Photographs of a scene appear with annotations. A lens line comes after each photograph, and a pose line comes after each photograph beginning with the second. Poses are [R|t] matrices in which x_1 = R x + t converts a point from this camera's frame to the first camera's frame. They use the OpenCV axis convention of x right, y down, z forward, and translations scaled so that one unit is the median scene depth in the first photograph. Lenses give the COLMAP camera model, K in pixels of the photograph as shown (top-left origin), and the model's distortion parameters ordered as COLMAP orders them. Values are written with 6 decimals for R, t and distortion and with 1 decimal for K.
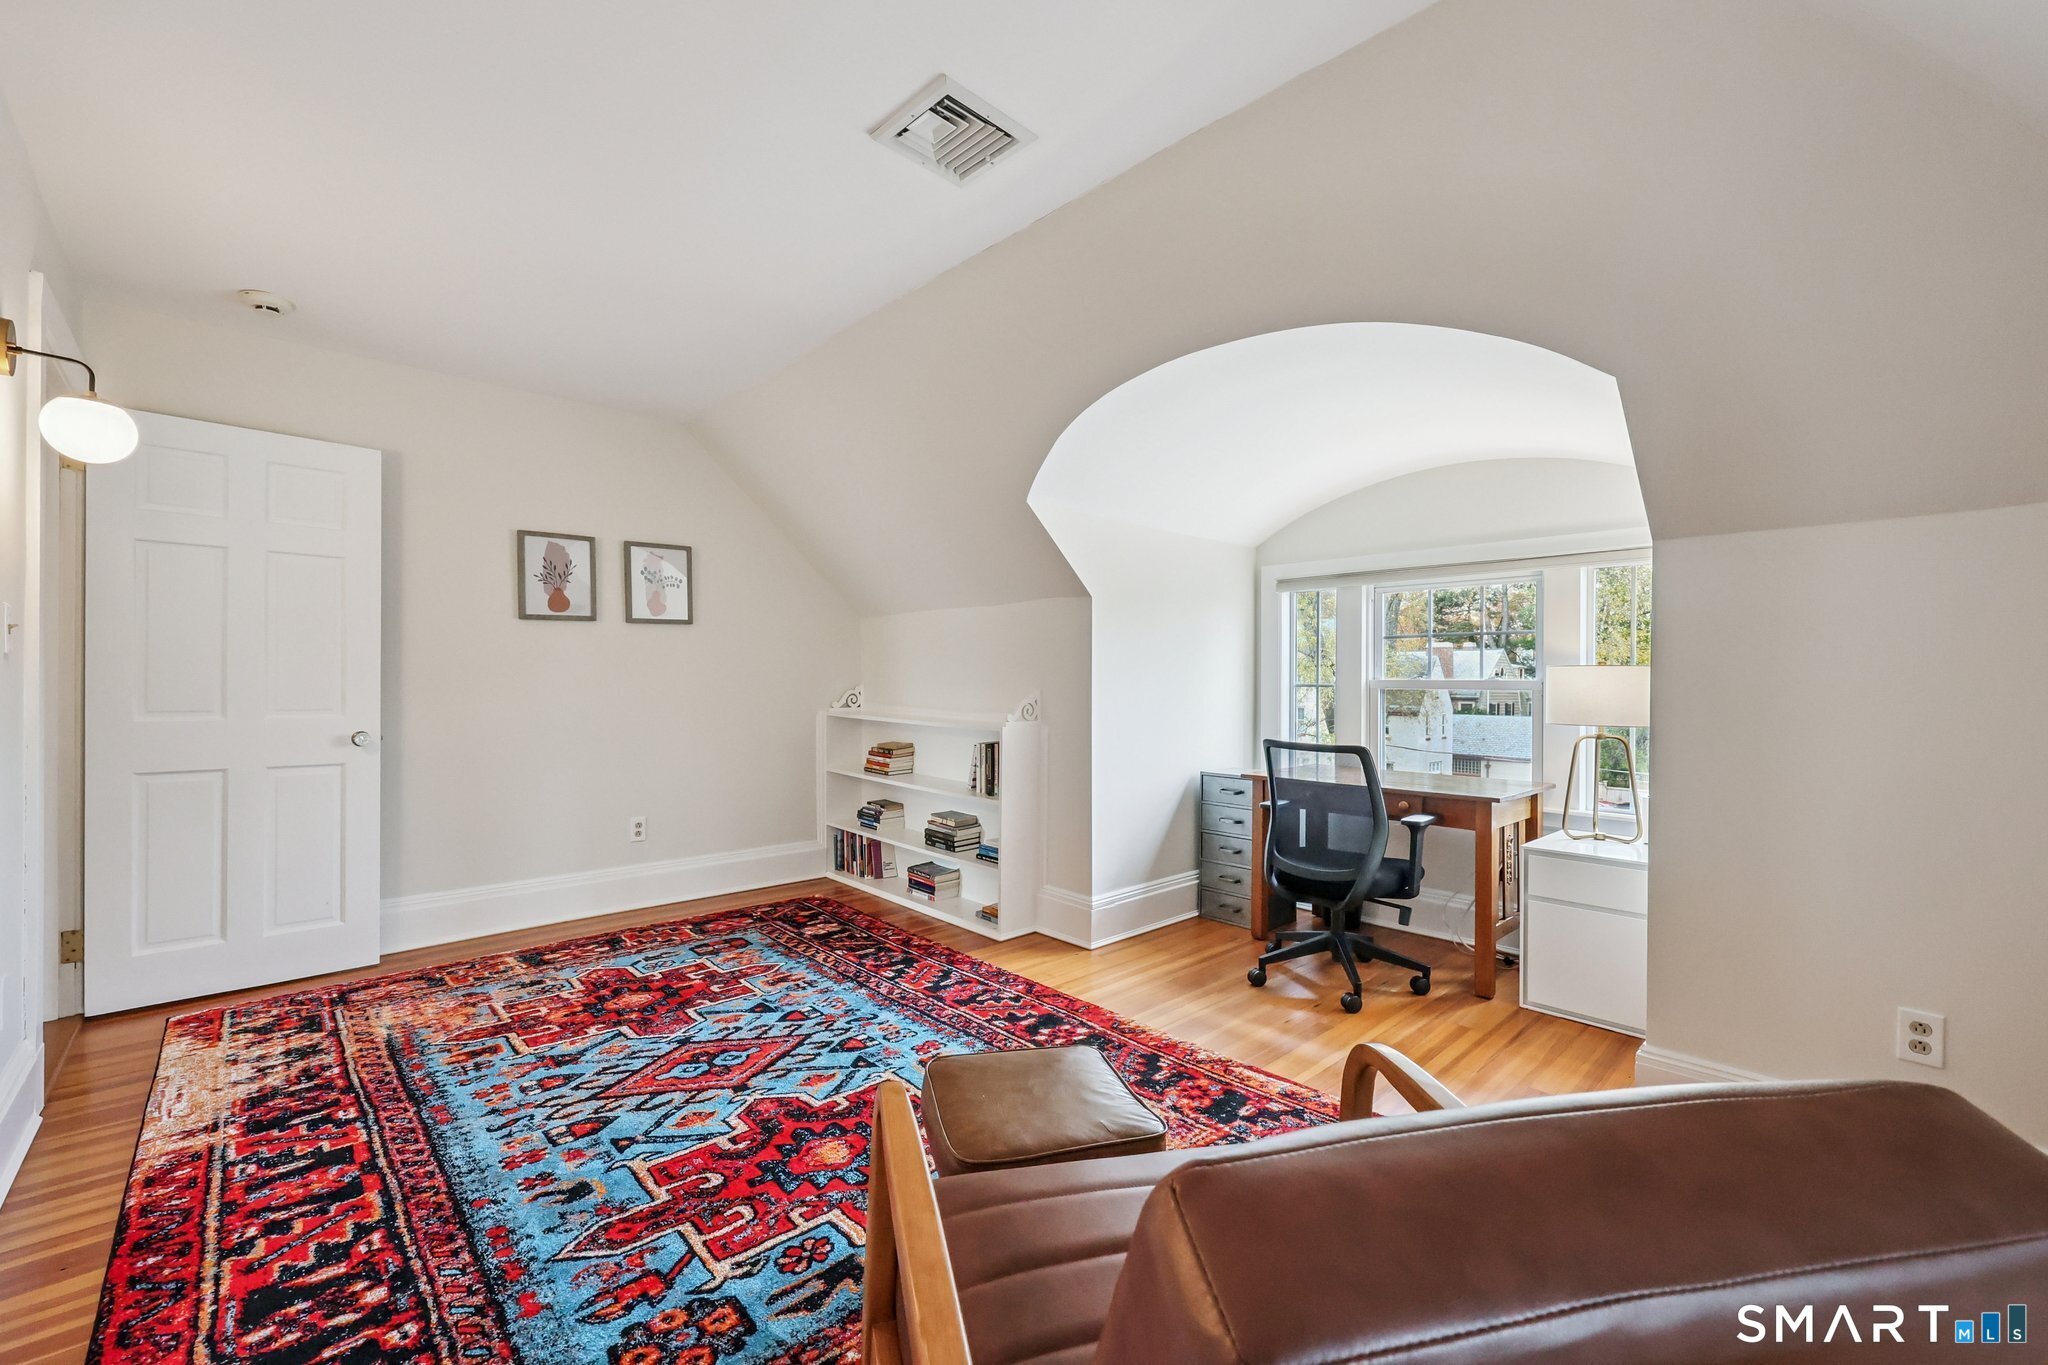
lens RADIAL K [[838.9, 0, 1043.7], [0, 838.9, 672.1], [0, 0, 1]] dist [-0.000194, 0.000143]
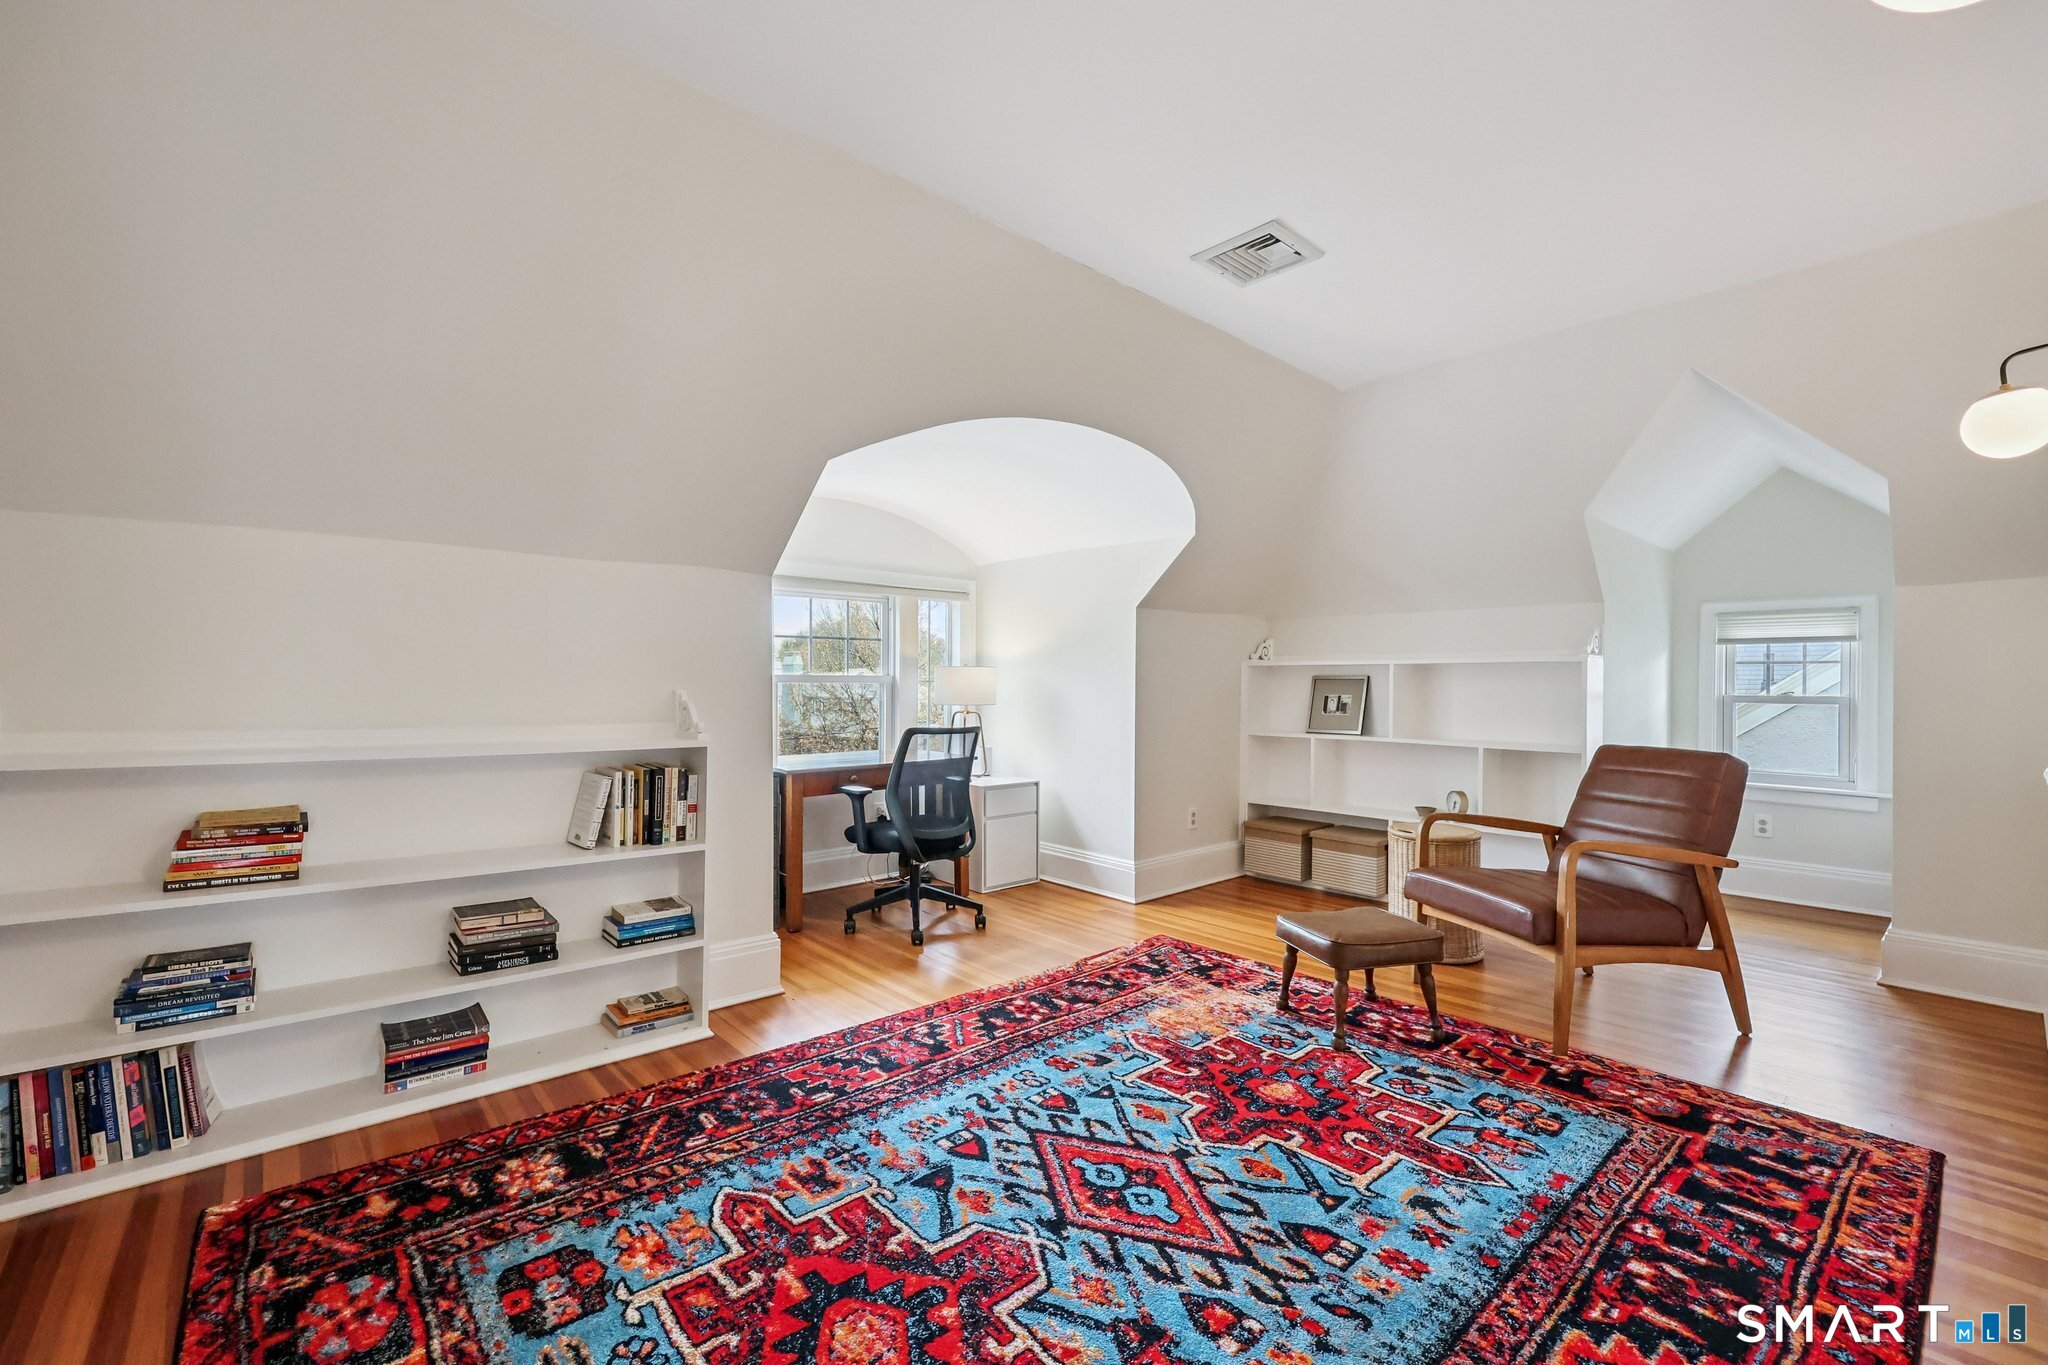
lens RADIAL K [[838.9, 0, 1043.7], [0, 838.9, 672.1], [0, 0, 1]] dist [-0.000194, 0.000143]
pose [[0.037590, 0.006564, 0.999272, -1.117177], [-0.015203, 0.999866, -0.005996, 0.014780], [-0.999178, -0.014966, 0.037685, 1.023143]]
